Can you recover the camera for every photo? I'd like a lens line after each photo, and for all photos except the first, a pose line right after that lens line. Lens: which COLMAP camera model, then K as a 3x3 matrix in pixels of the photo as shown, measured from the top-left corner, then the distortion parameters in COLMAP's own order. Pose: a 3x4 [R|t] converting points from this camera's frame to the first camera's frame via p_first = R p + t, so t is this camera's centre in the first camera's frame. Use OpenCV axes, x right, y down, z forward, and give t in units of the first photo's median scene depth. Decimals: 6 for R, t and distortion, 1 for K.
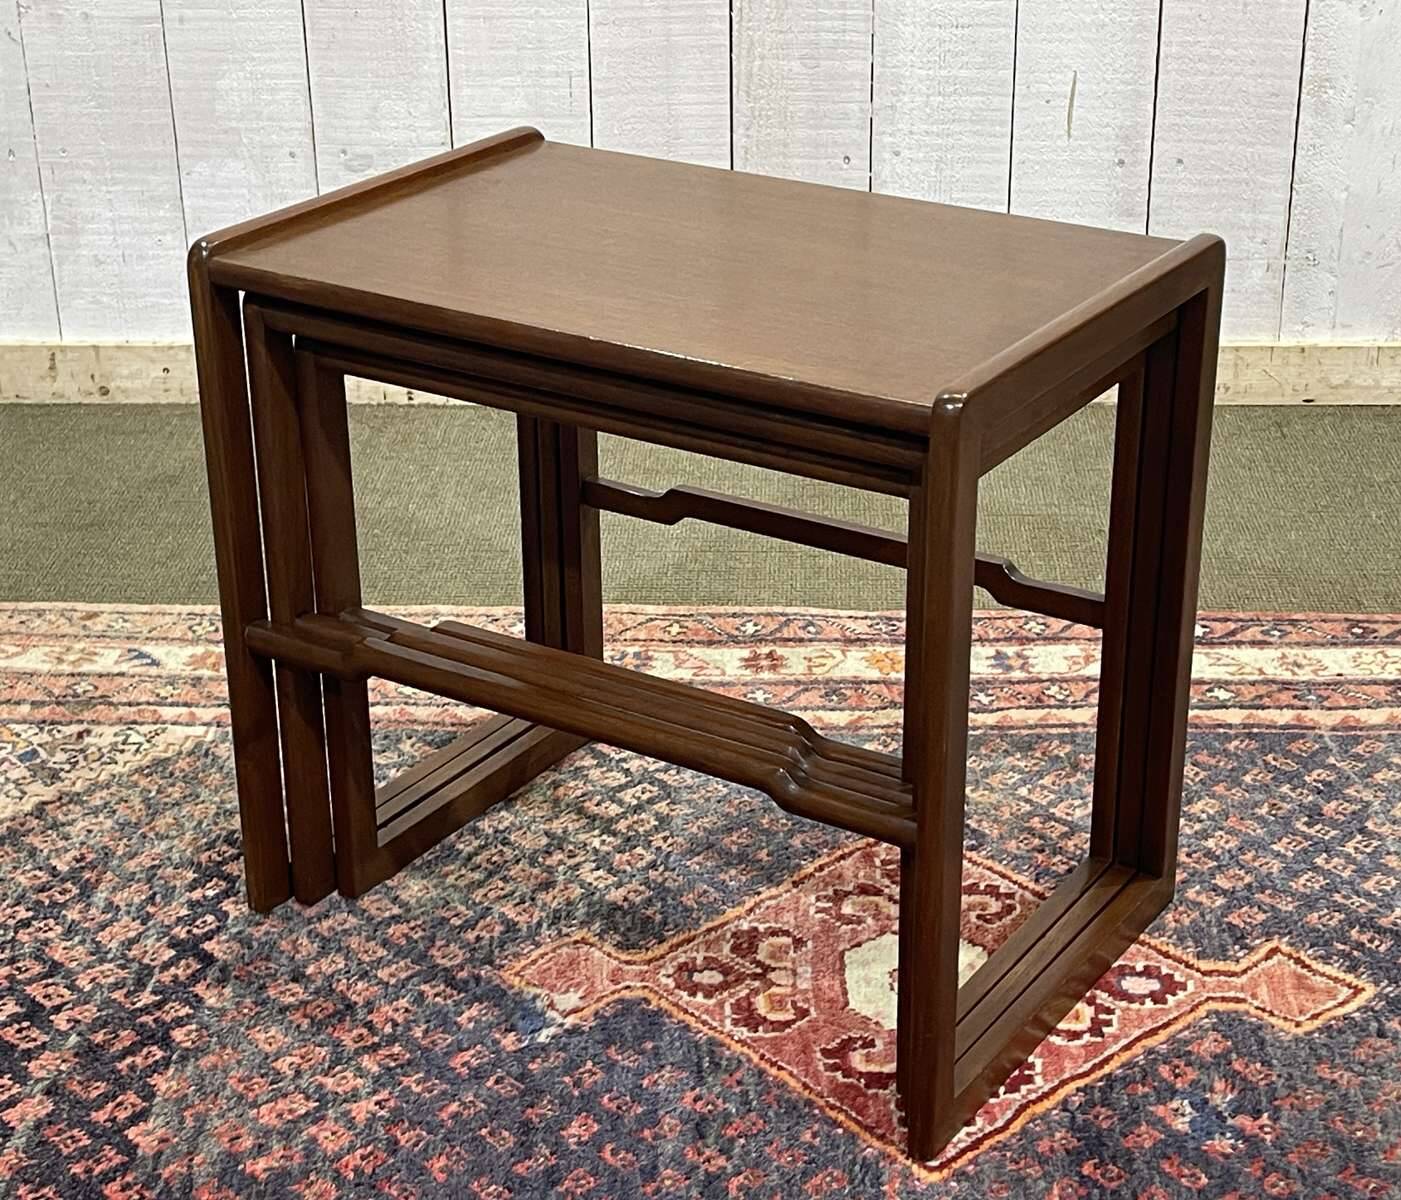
lens RADIAL K [[2521.1, 0, 700.5], [0, 2521.1, 600.0], [0, 0, 1]] dist [0.180170, -0.701734]
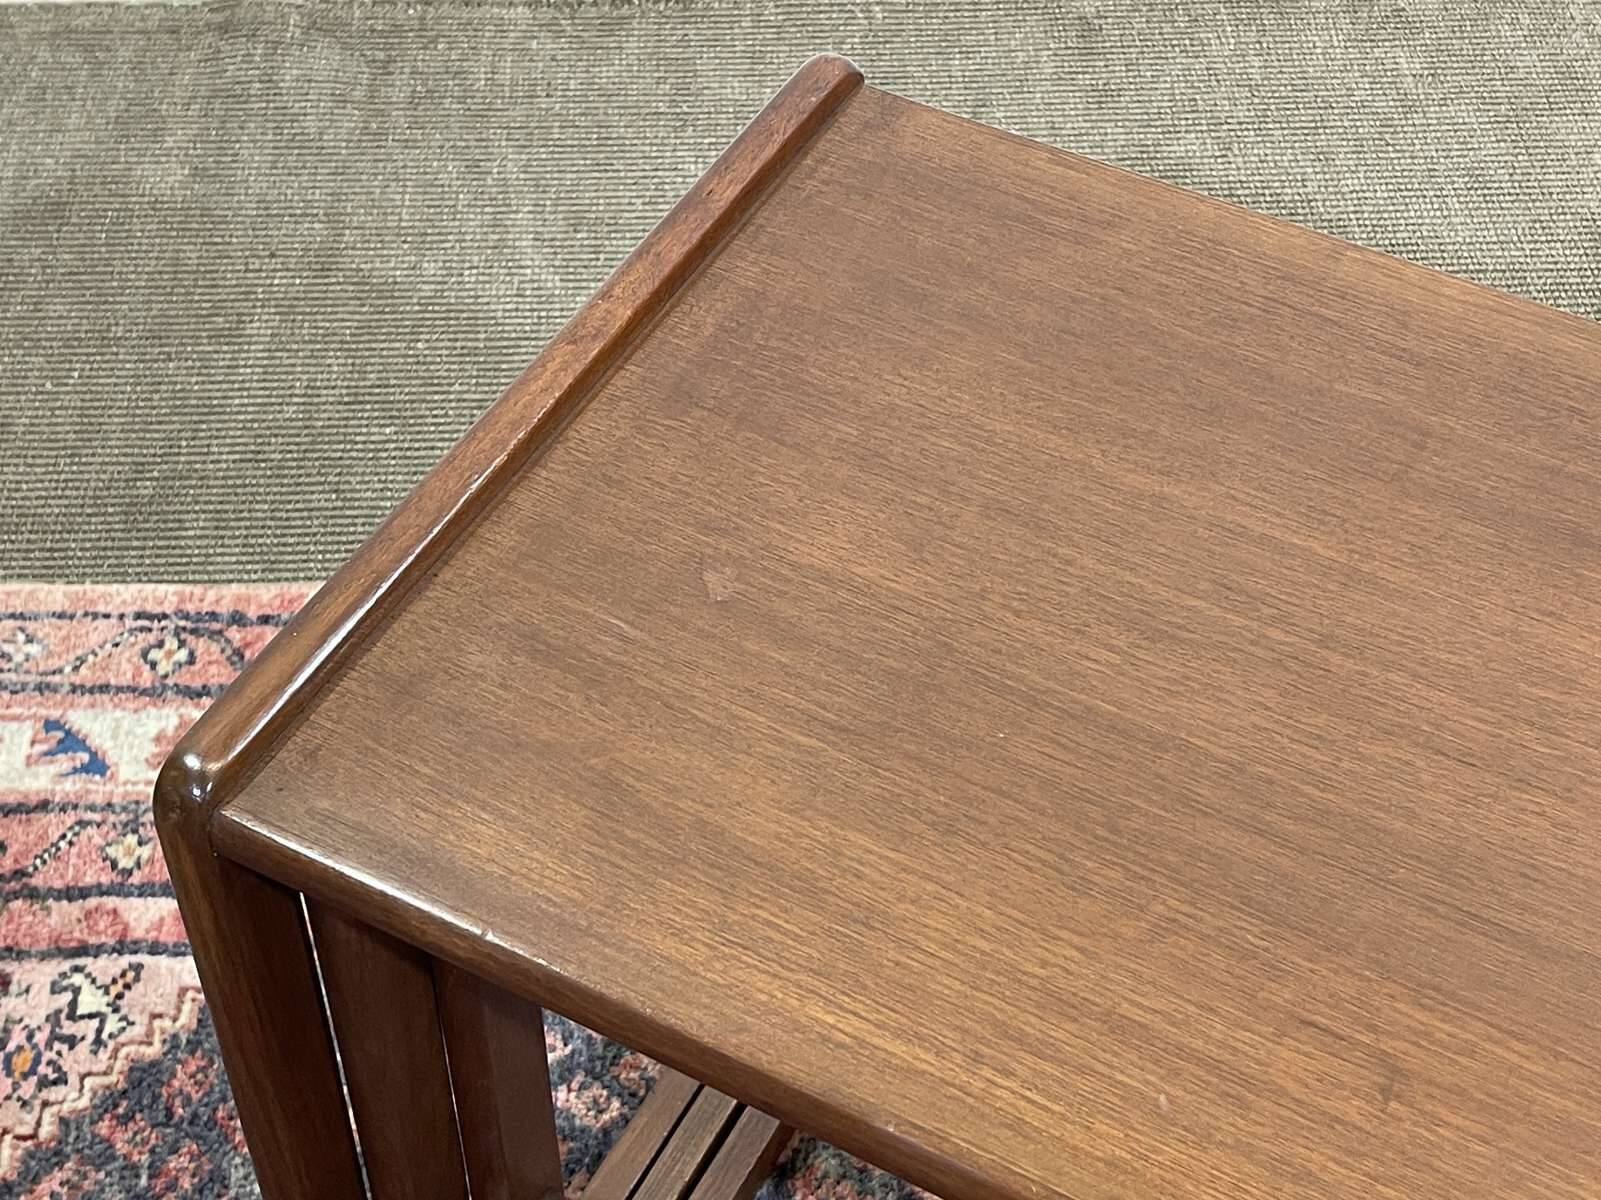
lens RADIAL K [[2533.3, 0, 800.5], [0, 2533.3, 600.0], [0, 0, 1]] dist [0.185708, -0.741096]
pose [[0.996535, -0.047145, 0.068516, -0.115704], [0.016637, 0.920165, 0.391178, -0.292523], [-0.081488, -0.388682, 0.917761, 0.578599]]
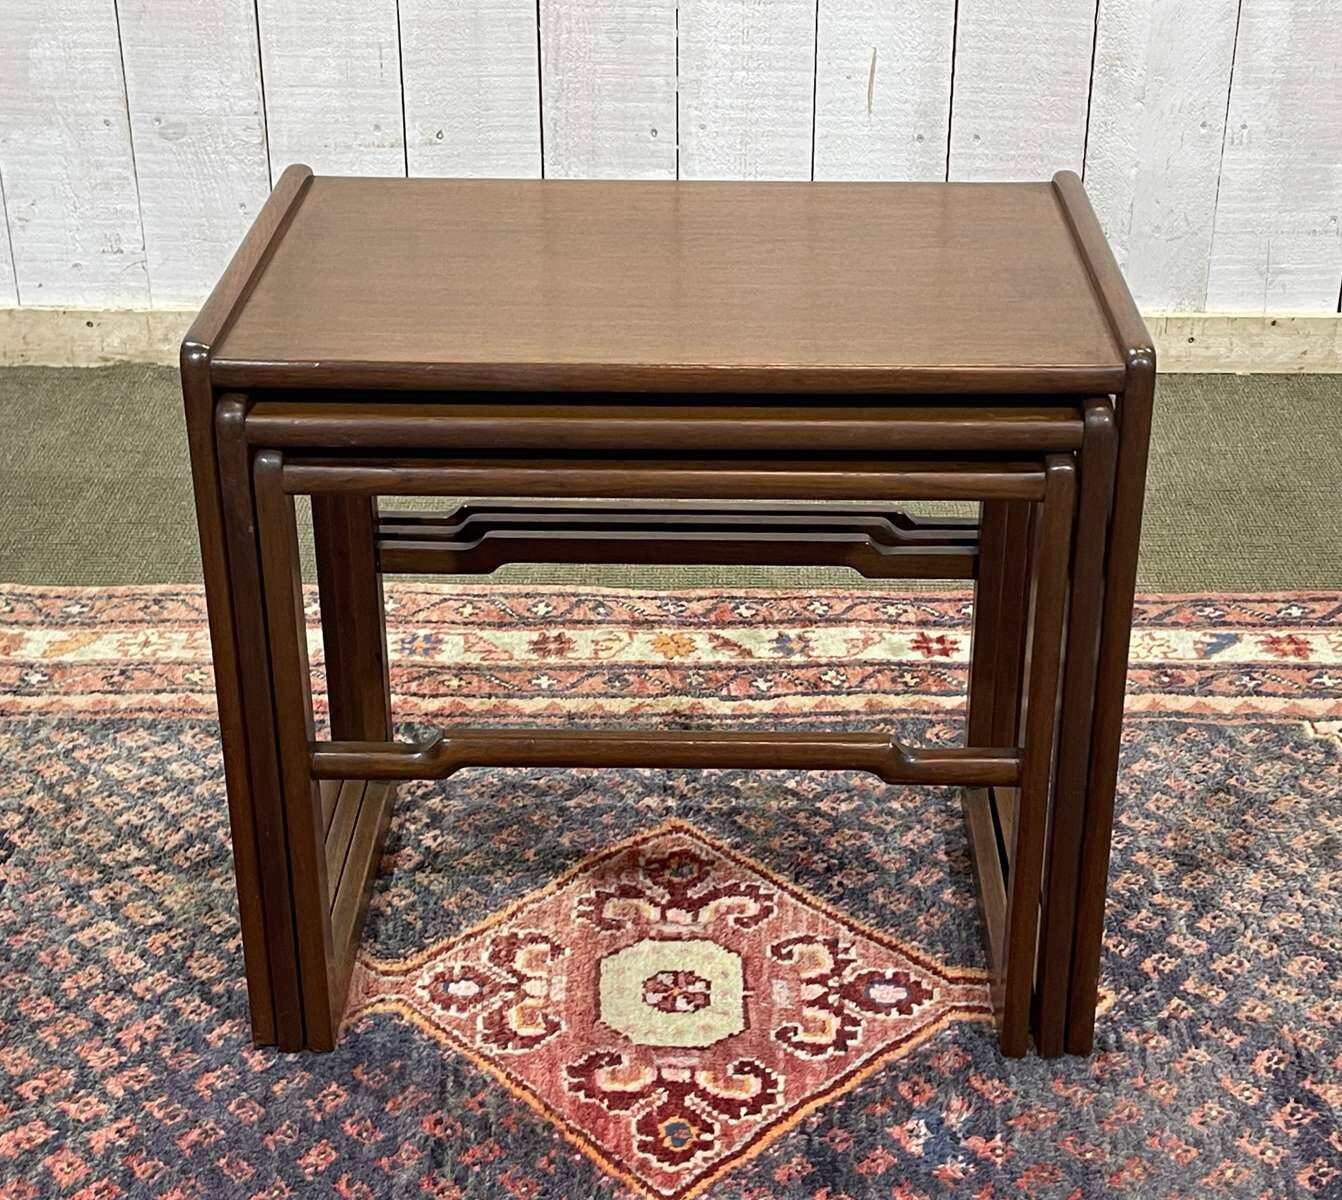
lens RADIAL K [[2304.0, 0, 688.4], [0, 2304.0, 614.1], [0, 0, 1]] dist [0.173658, -0.633419]
pose [[0.999406, -0.001189, 0.034454, 0.059622], [-0.000829, 0.998287, 0.058498, -0.052679], [-0.034464, -0.058492, 0.997693, 0.083430]]
